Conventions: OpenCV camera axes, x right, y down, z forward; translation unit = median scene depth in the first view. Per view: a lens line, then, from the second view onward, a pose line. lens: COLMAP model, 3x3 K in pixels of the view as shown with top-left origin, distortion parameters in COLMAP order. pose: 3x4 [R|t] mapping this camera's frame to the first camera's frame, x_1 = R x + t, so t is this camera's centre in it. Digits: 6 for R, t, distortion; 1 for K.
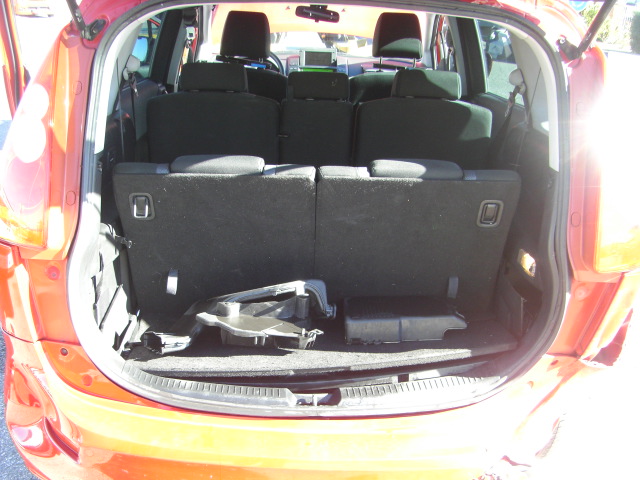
lens RADIAL K [[738.4, 0, 315.2], [0, 738.4, 244.4], [0, 0, 1]] dist [-0.128319, 0.000000]
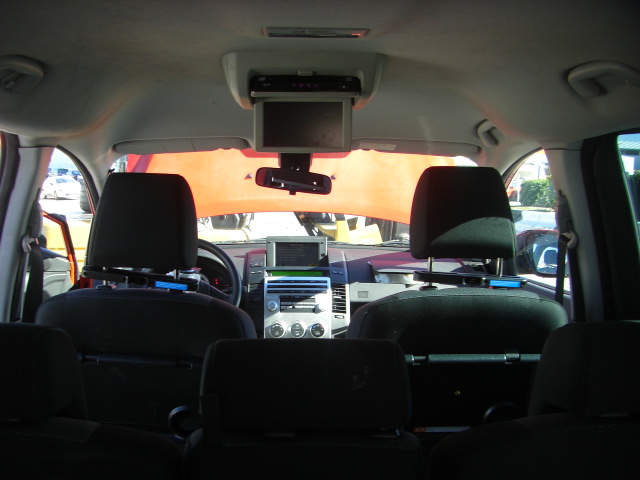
lens RADIAL K [[735.3, 0, 319.6], [0, 735.3, 244.7], [0, 0, 1]] dist [-0.133107, 0.000000]
pose [[0.998808, -0.031964, 0.036887, 0.000721], [0.039733, 0.971400, -0.234100, -0.204386], [-0.028349, 0.235286, 0.971513, 0.704063]]
